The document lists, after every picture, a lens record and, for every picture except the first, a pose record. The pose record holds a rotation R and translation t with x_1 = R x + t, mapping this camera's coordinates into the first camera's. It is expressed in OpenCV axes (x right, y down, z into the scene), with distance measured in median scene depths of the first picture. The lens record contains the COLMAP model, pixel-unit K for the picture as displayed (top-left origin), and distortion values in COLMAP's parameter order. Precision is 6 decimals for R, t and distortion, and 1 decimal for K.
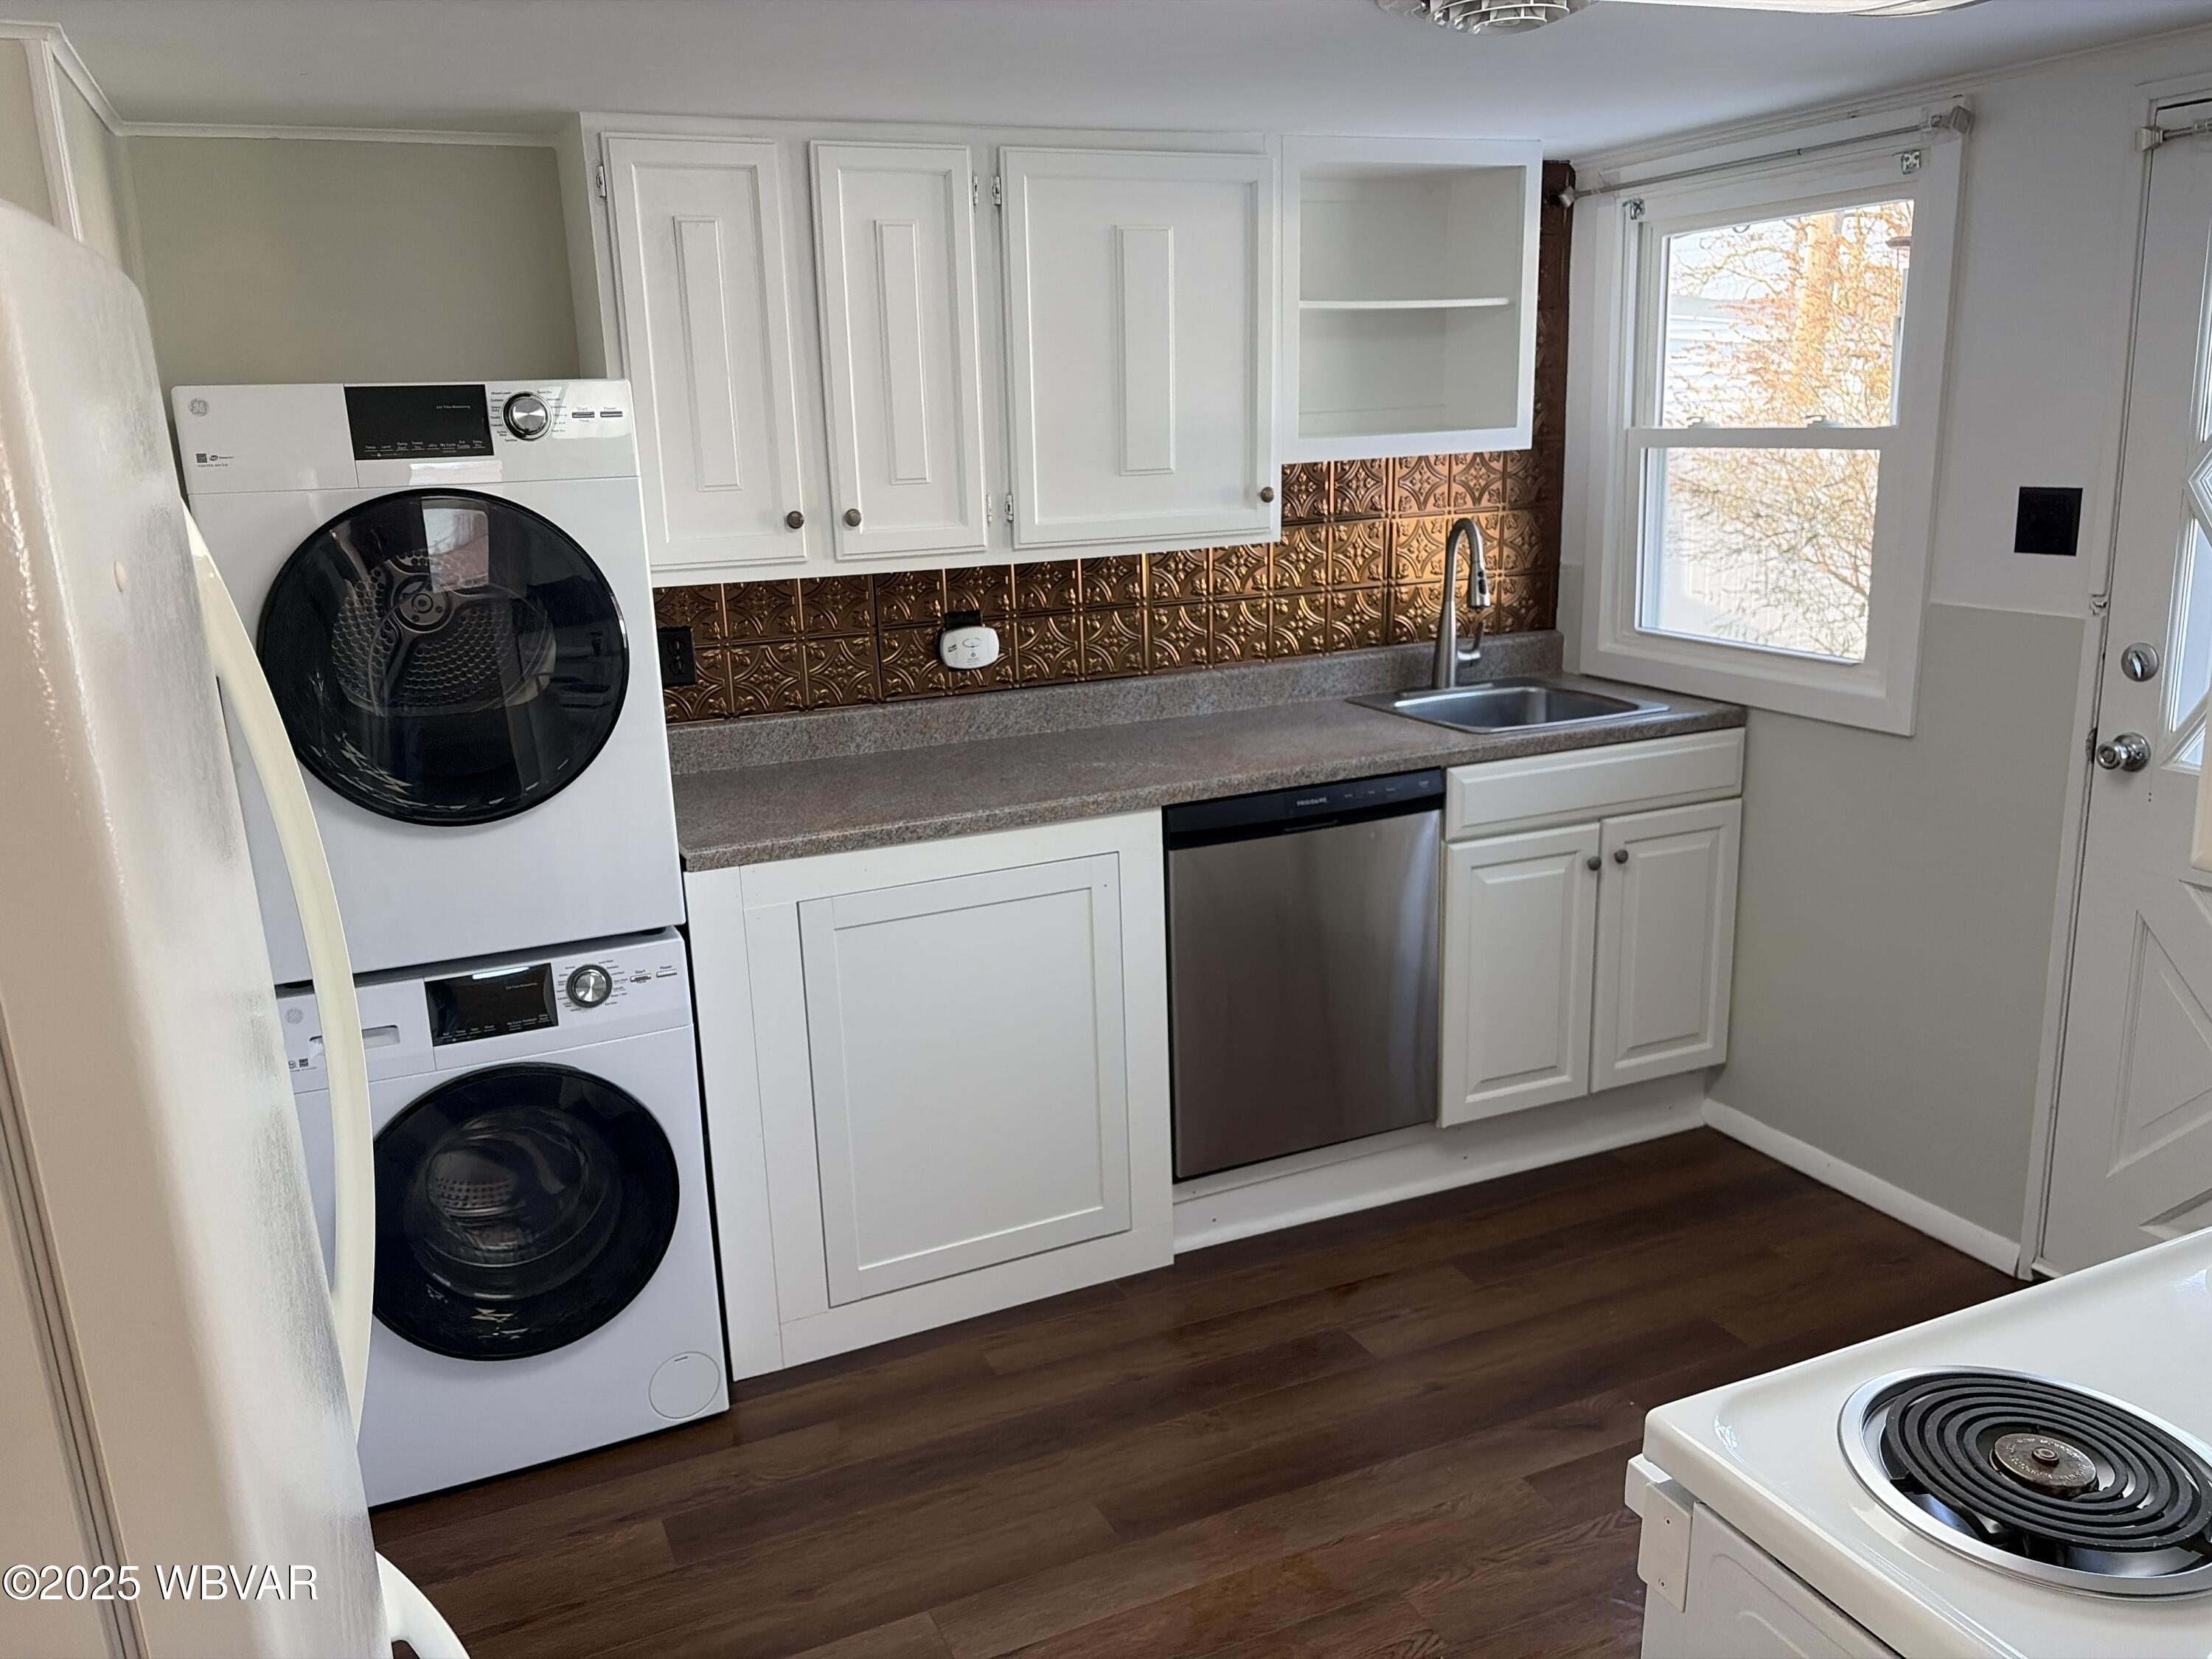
lens RADIAL K [[1674.8, 0, 1099.0], [0, 1674.8, 822.3], [0, 0, 1]] dist [0.034602, -0.005727]
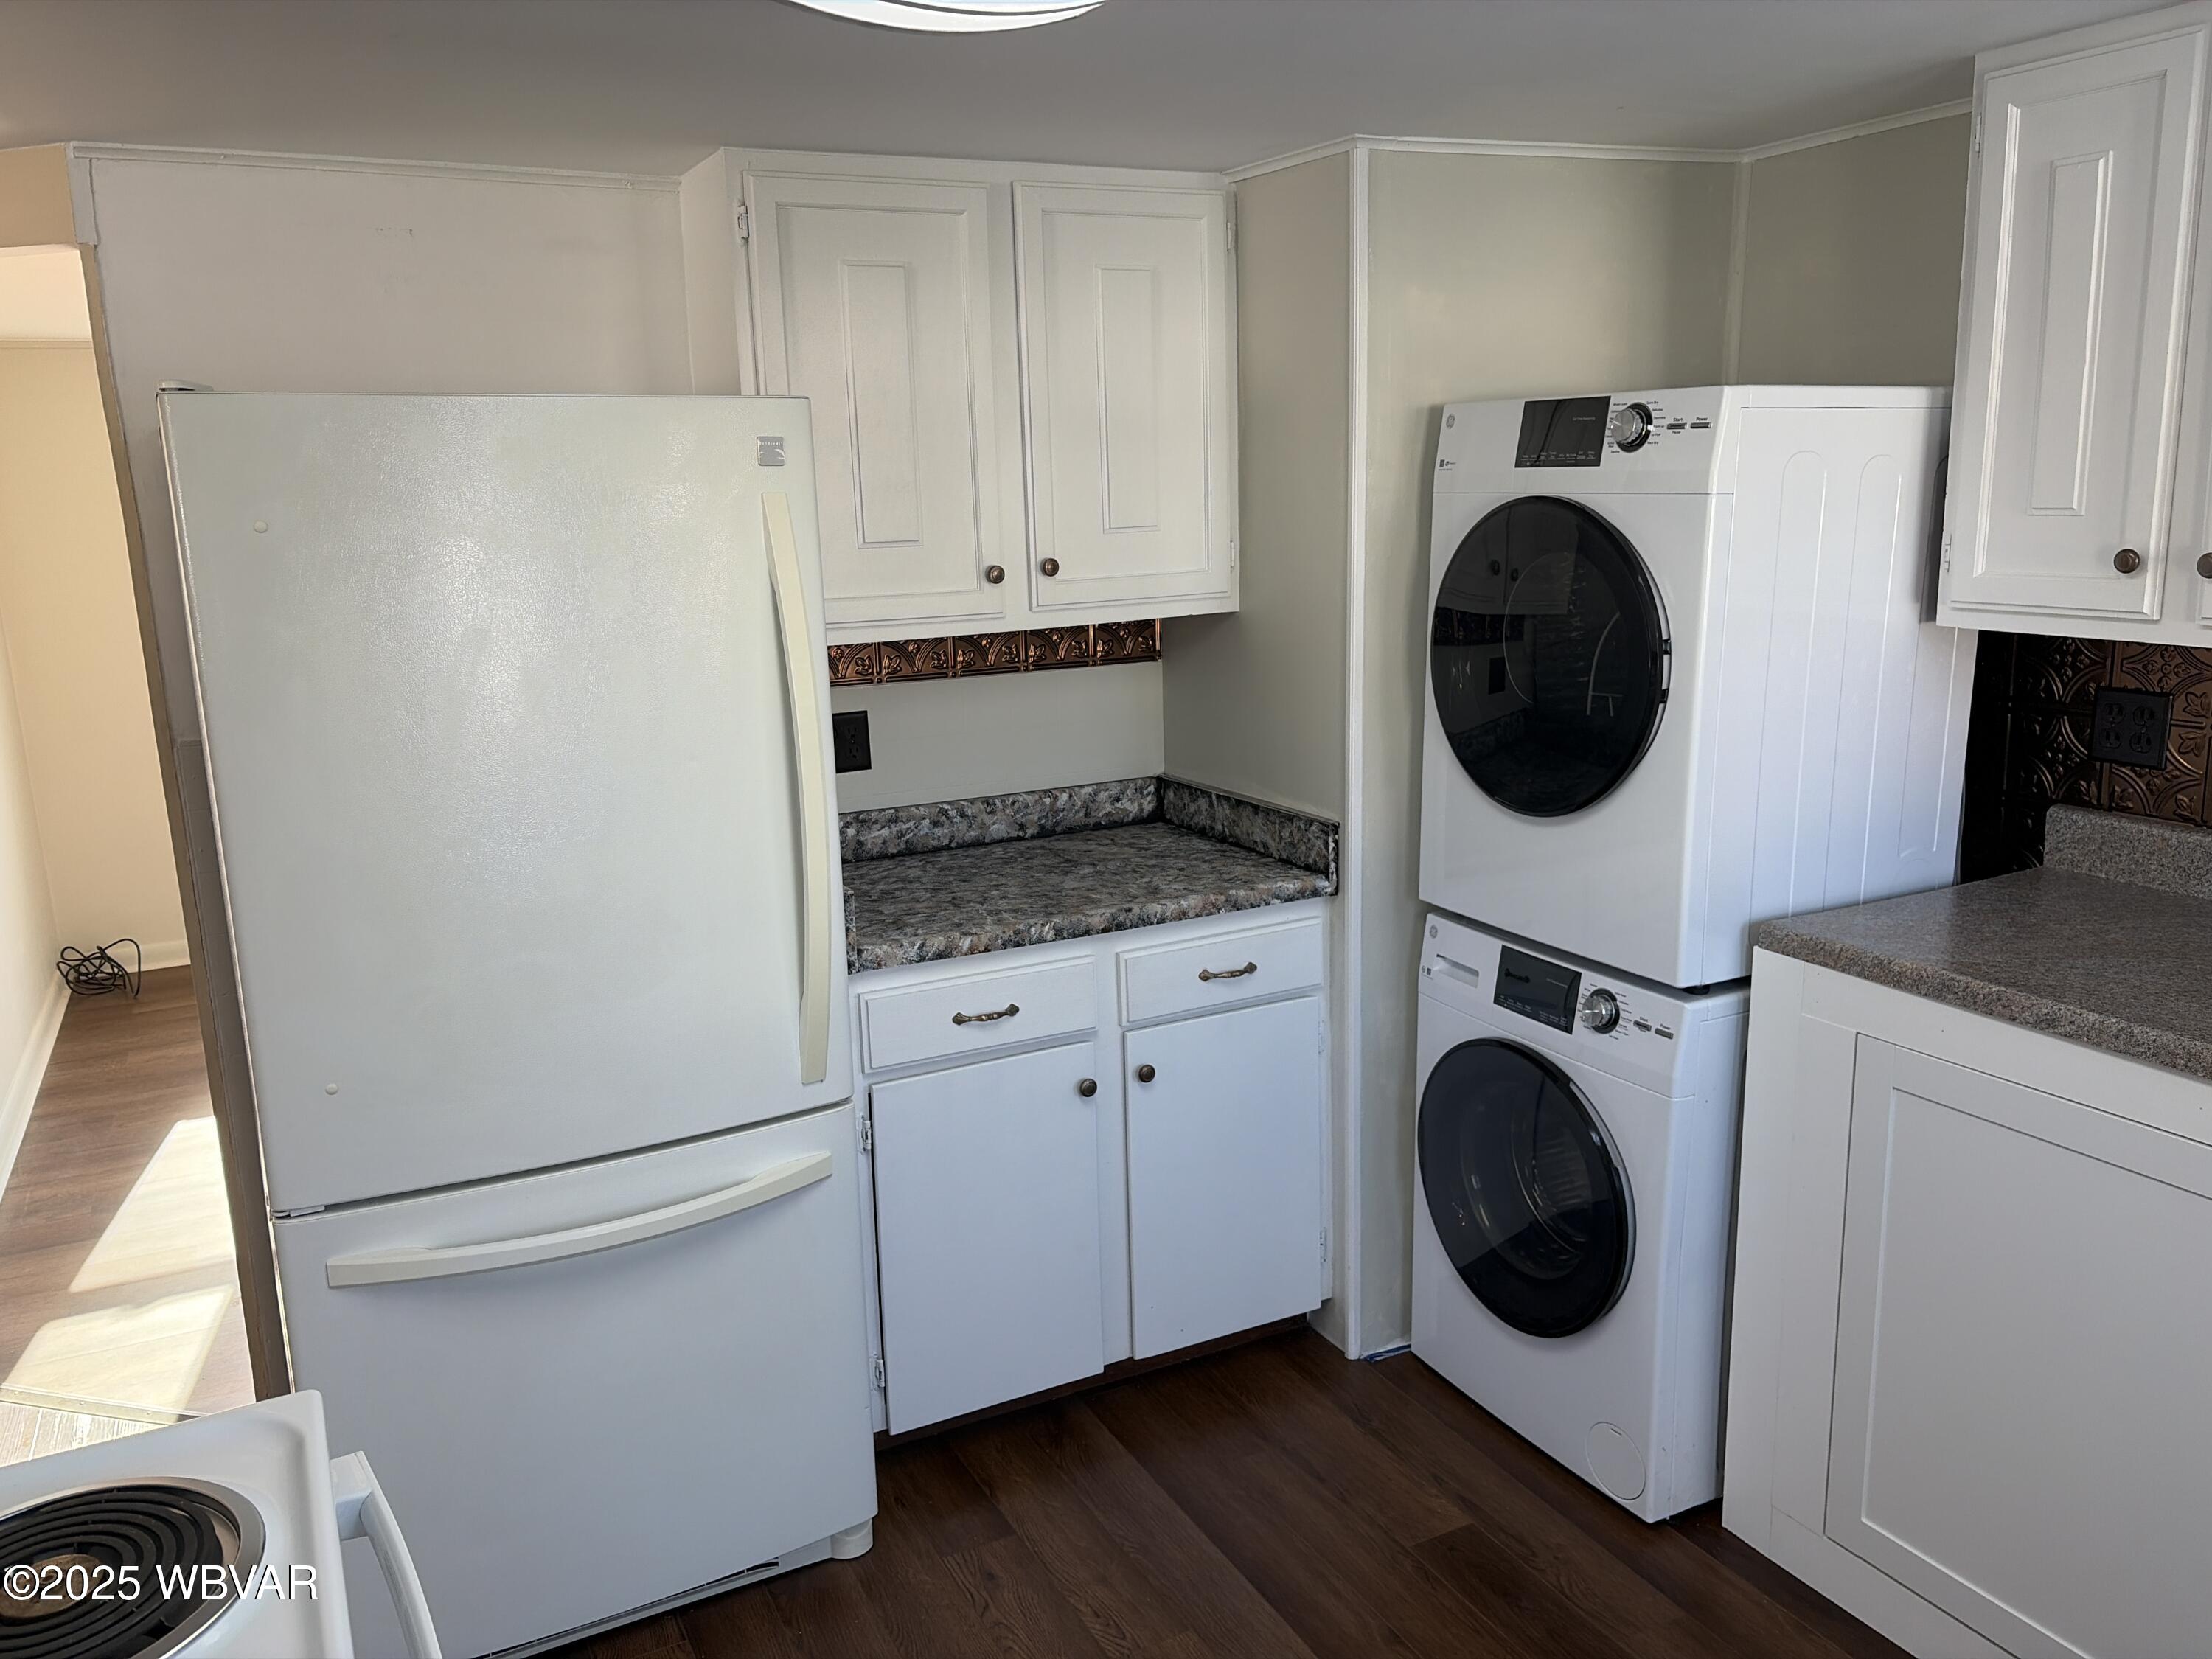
lens RADIAL K [[1674.8, 0, 1103.0], [0, 1674.8, 828.0], [0, 0, 1]] dist [0.034602, -0.005727]
pose [[0.065265, 0.244514, -0.967447, 0.559649], [-0.216413, 0.949907, 0.225481, -0.150609], [0.974118, 0.194652, 0.114912, 0.547941]]
